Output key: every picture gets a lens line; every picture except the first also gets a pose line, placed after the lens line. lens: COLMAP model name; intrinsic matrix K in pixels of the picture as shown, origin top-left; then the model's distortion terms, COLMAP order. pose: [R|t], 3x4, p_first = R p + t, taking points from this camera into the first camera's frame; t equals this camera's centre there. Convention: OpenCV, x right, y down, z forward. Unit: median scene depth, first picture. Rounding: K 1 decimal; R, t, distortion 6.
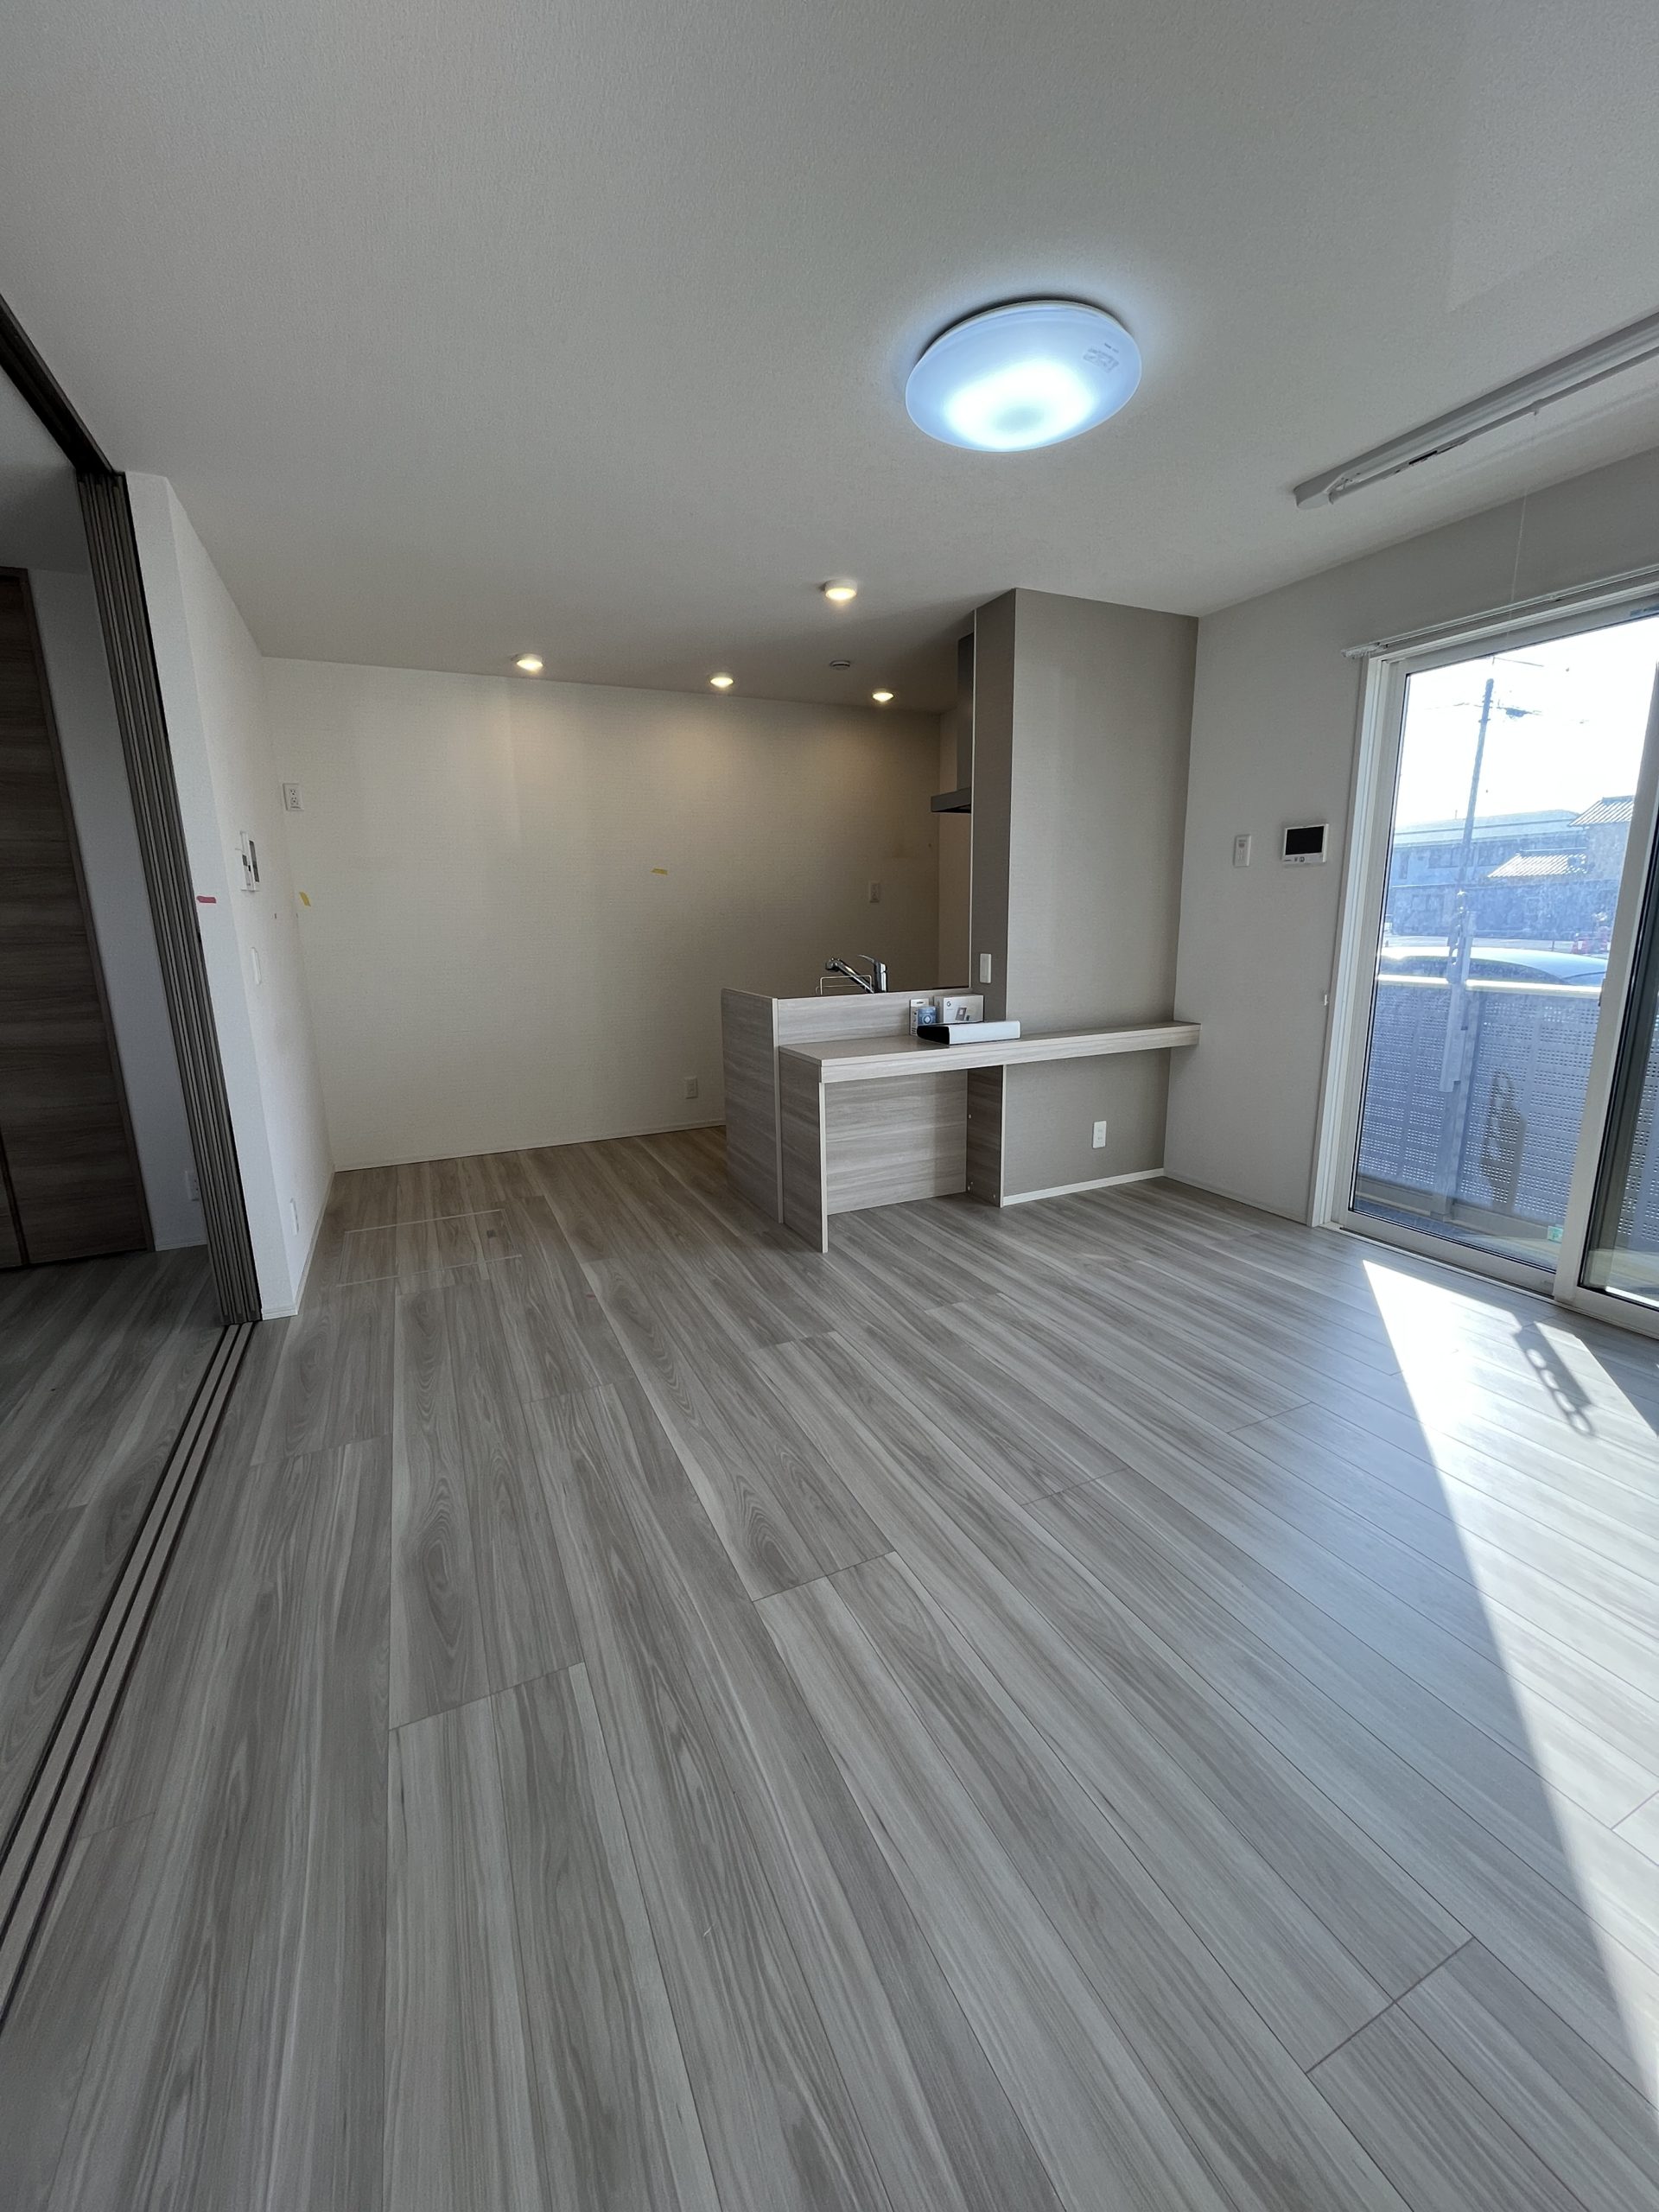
lens RADIAL K [[893.8, 0, 829.8], [0, 893.8, 1103.0], [0, 0, 1]] dist [-0.003035, 0.000362]
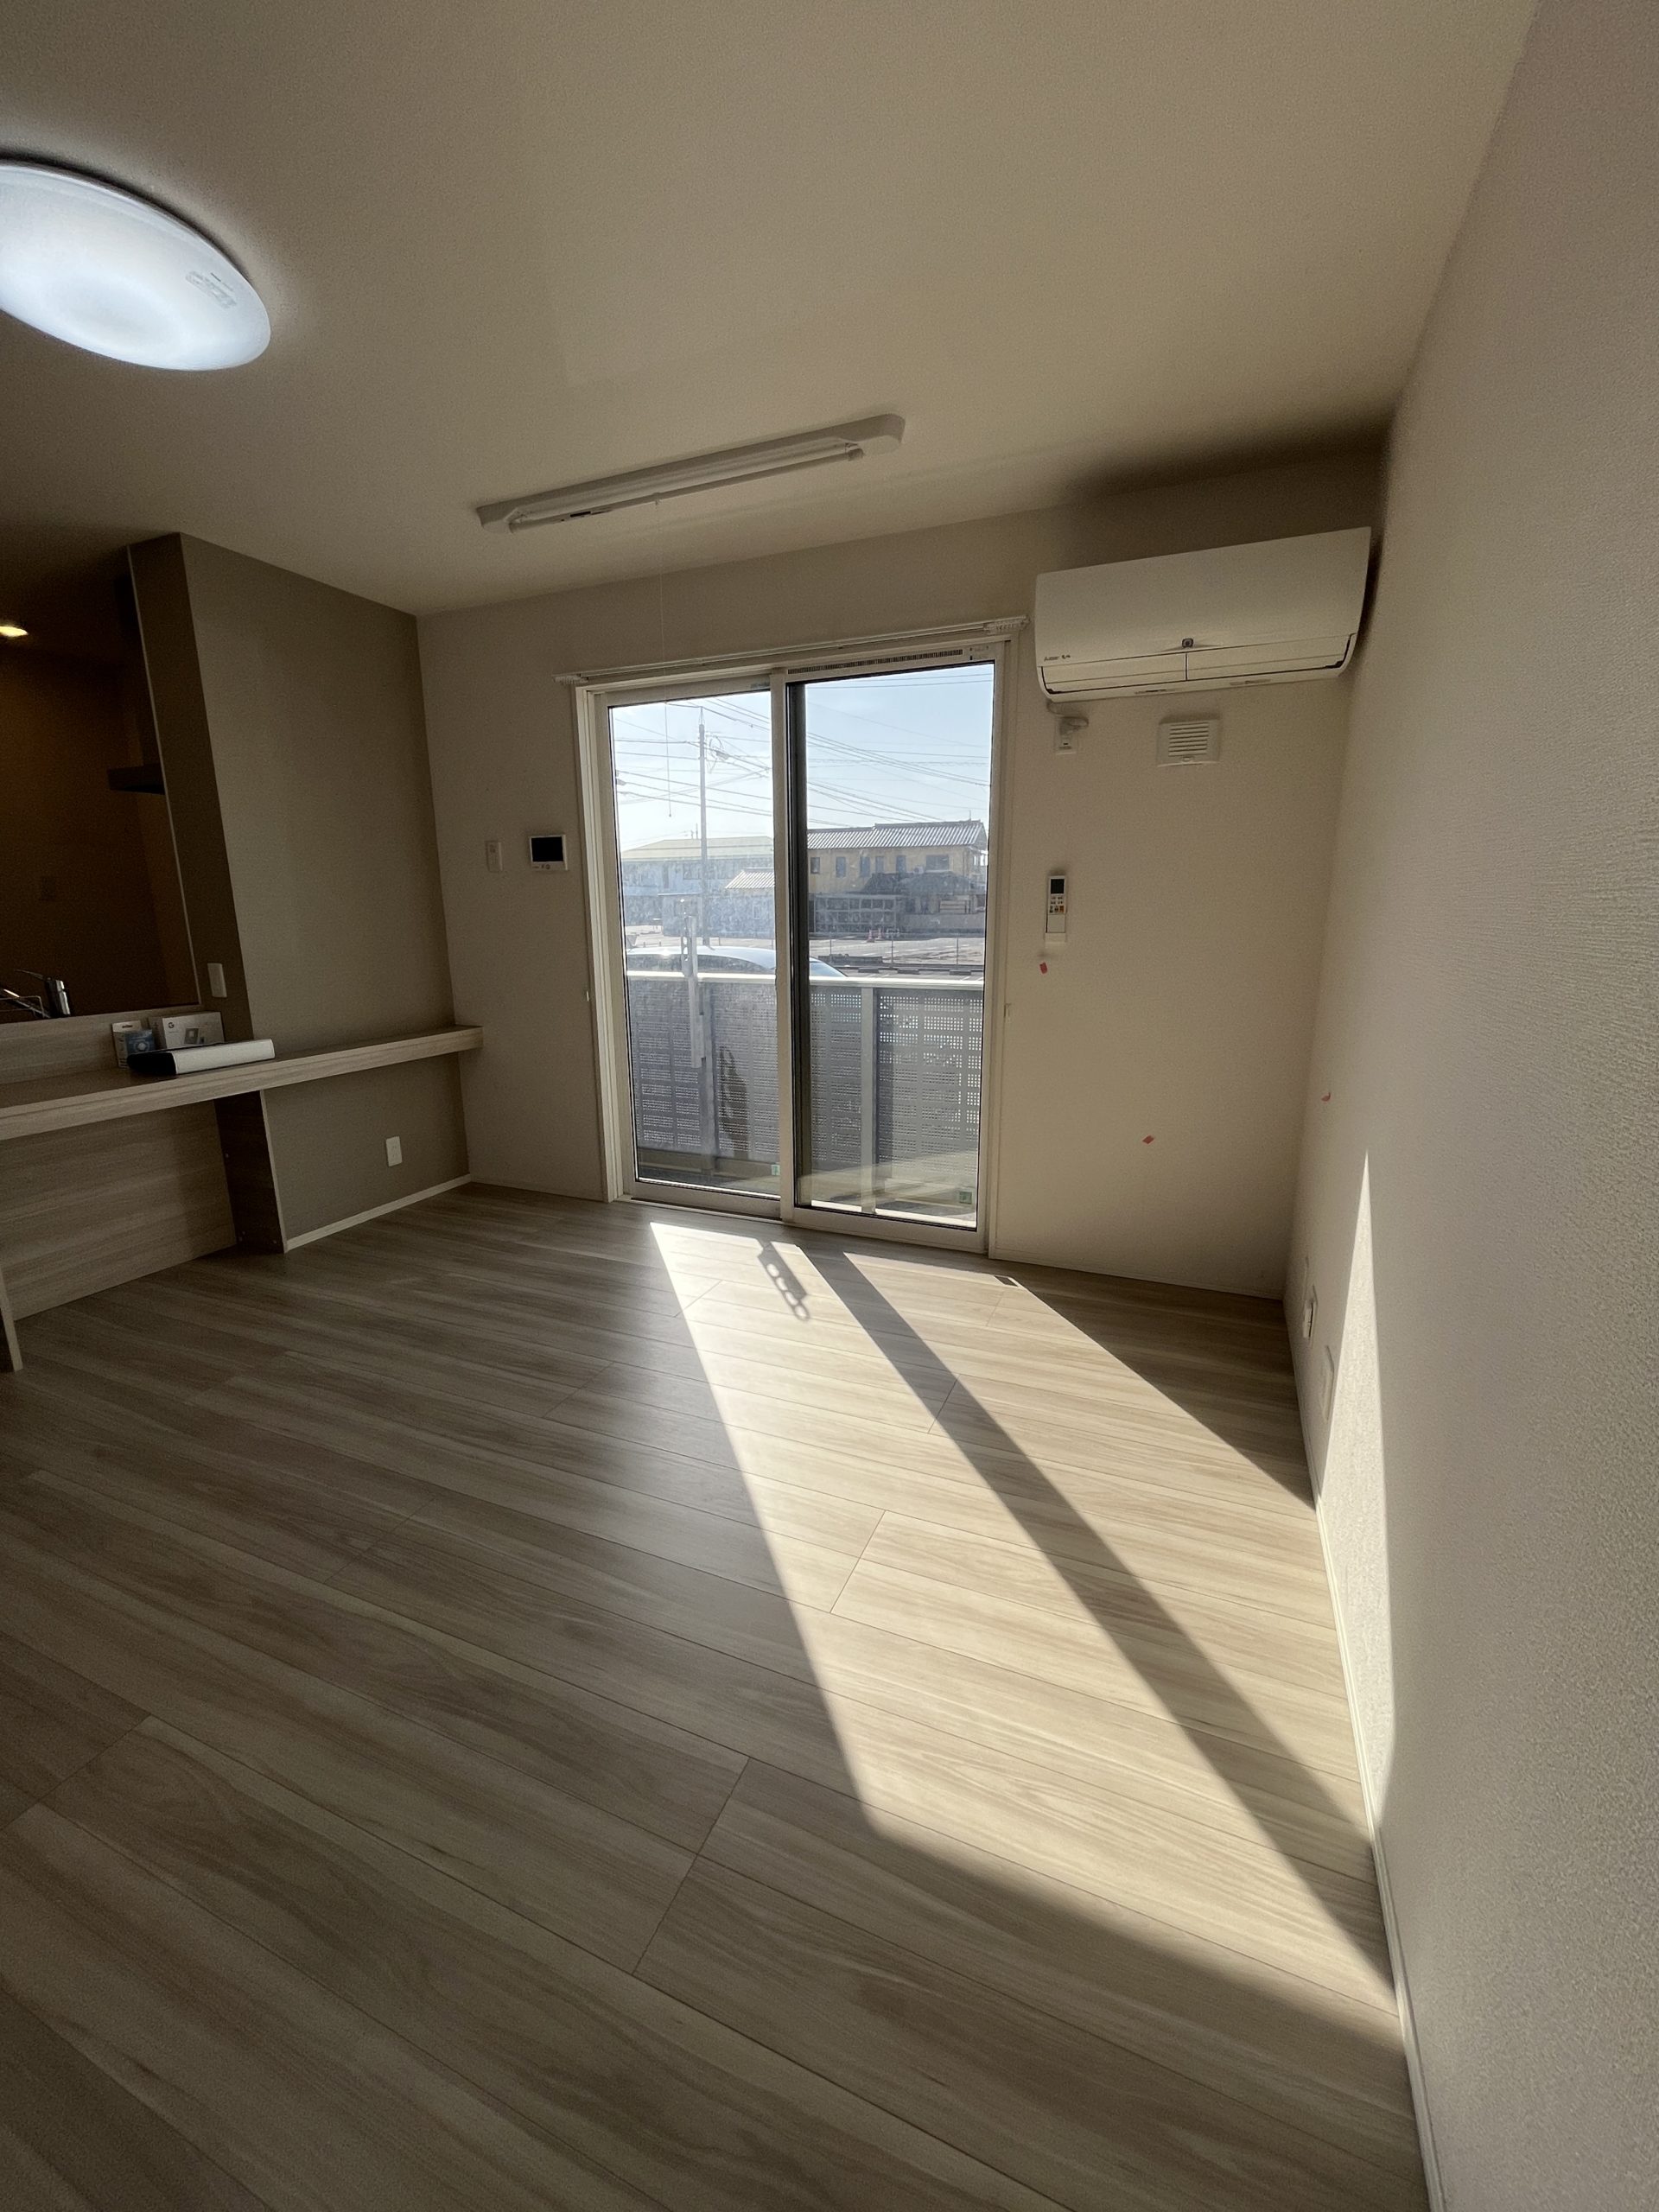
lens RADIAL K [[893.8, 0, 829.5], [0, 893.8, 1102.7], [0, 0, 1]] dist [-0.003035, 0.000362]
pose [[0.744147, -0.131338, 0.654978, 0.042249], [0.133829, 0.989915, 0.046451, 0.002874], [-0.654473, 0.053089, 0.754219, -0.013482]]
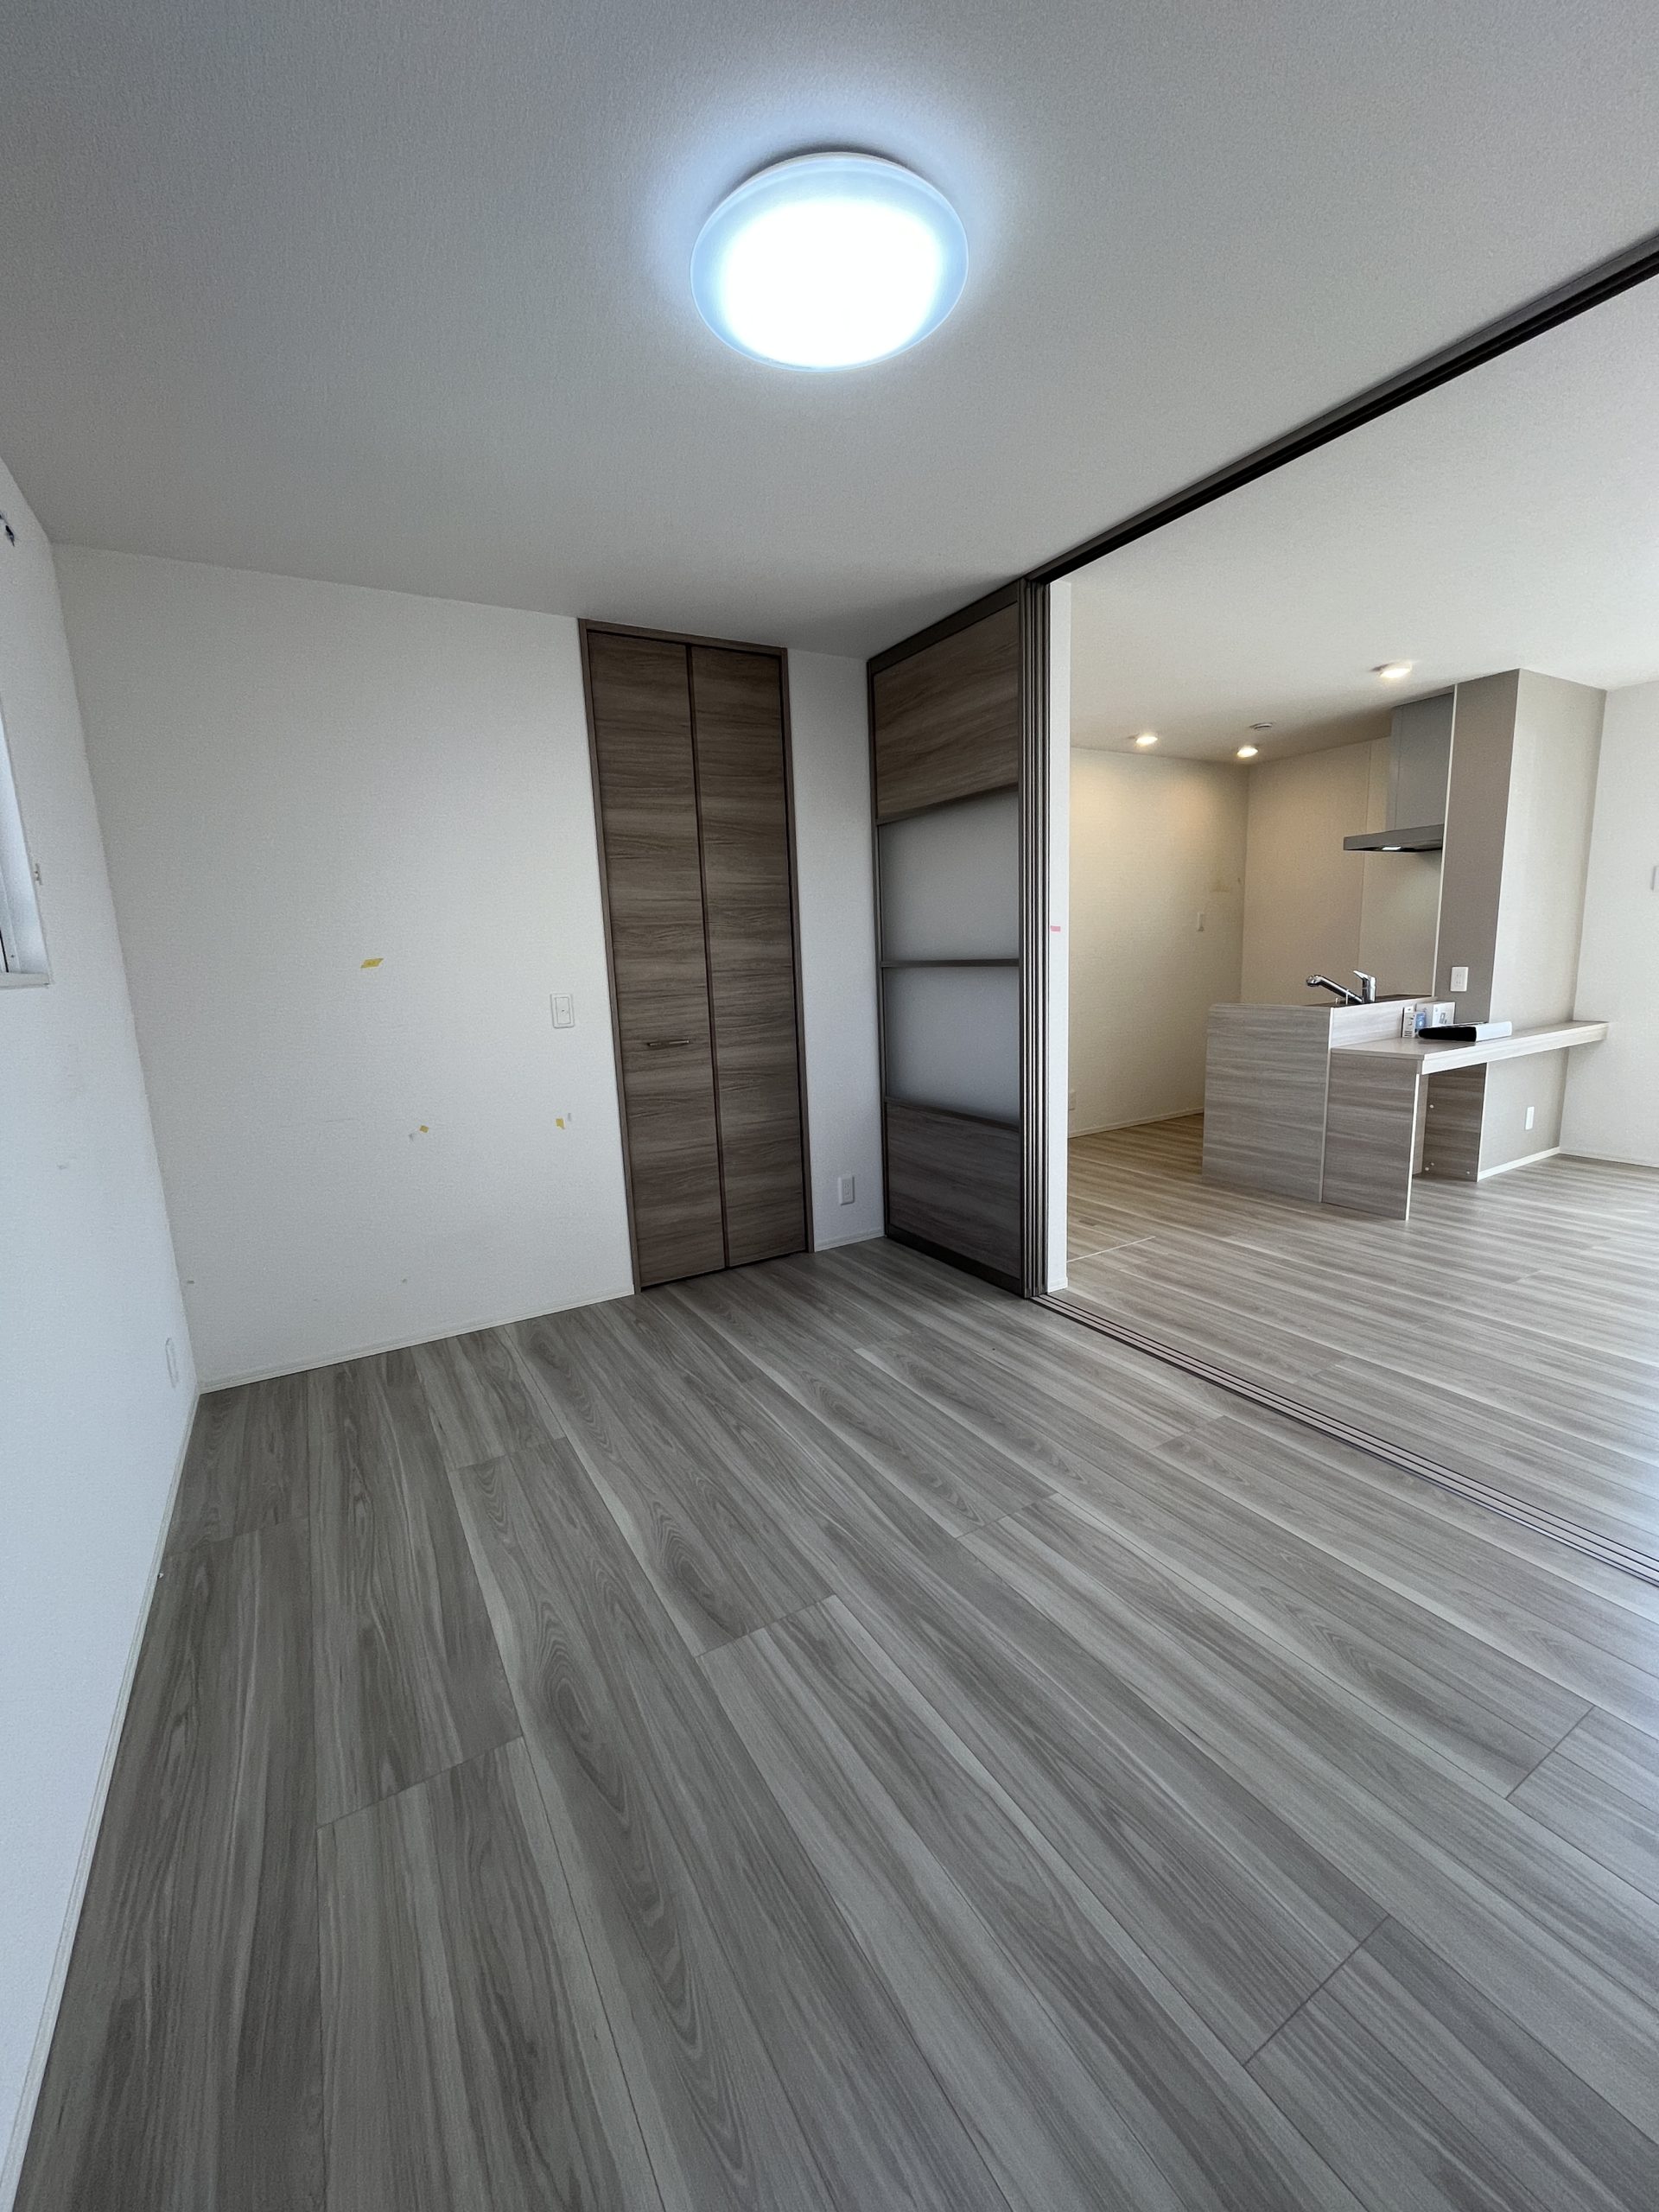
lens RADIAL K [[893.8, 0, 818.7], [0, 893.8, 1106.2], [0, 0, 1]] dist [-0.003035, 0.000362]
pose [[0.995158, -0.037710, 0.090771, -0.909999], [0.041351, 0.998400, -0.038567, 0.031978], [-0.089172, 0.042134, 0.995125, -0.113045]]
